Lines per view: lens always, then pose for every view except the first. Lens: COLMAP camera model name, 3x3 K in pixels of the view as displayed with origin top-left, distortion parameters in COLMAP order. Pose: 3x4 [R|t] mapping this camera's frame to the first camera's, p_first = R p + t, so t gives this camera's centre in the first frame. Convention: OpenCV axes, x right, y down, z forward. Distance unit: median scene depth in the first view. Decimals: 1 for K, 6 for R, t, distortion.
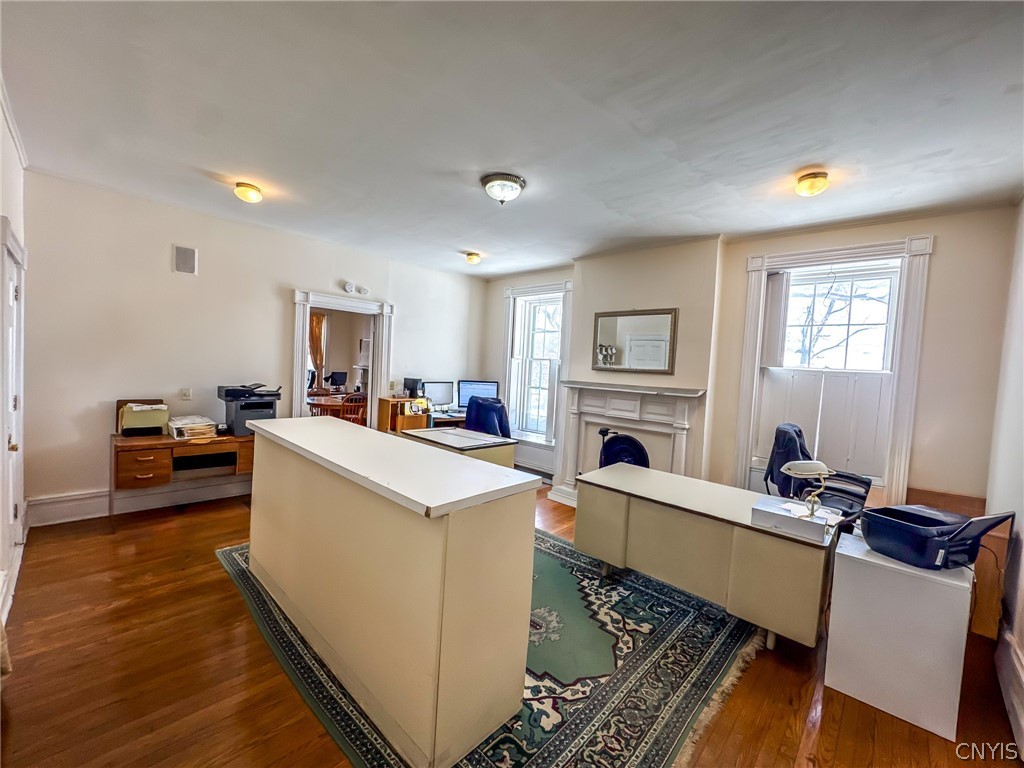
lens RADIAL K [[409.2, 0, 512.3], [0, 409.2, 385.4], [0, 0, 1]] dist [-0.004189, 0.000248]
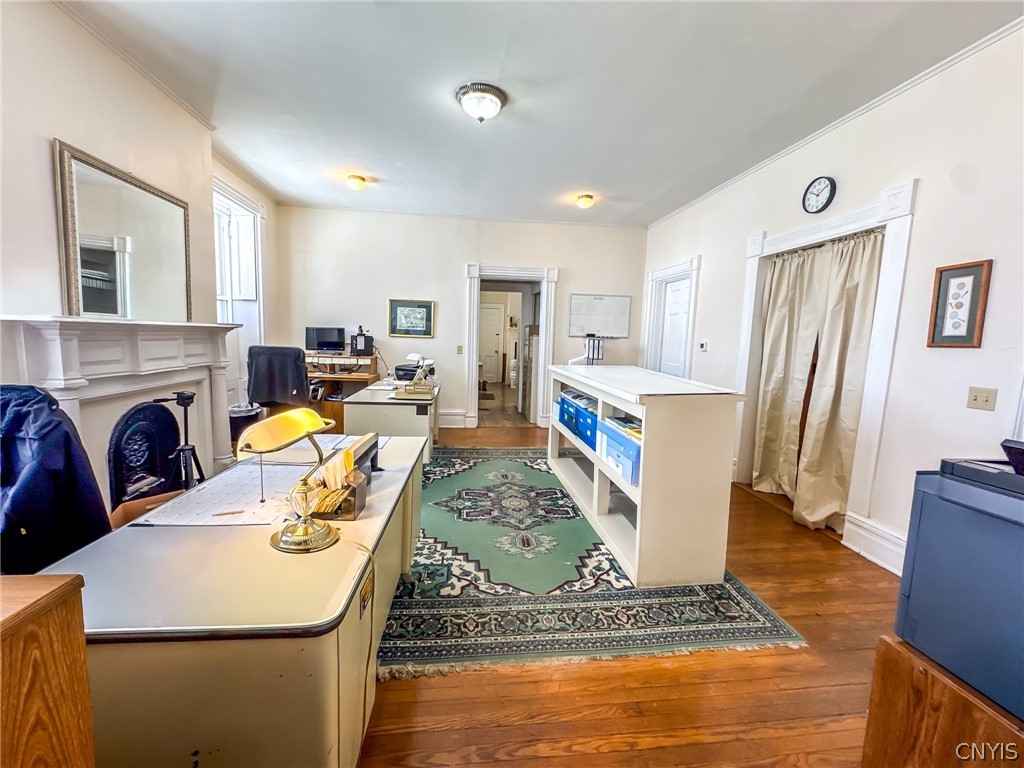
lens RADIAL K [[409.2, 0, 510.9], [0, 409.2, 379.6], [0, 0, 1]] dist [-0.004189, 0.000248]
pose [[-0.758456, -0.147438, 0.634828, -0.515484], [-0.046338, 0.983809, 0.173126, -0.035059], [-0.650075, 0.101892, -0.753008, 1.196789]]
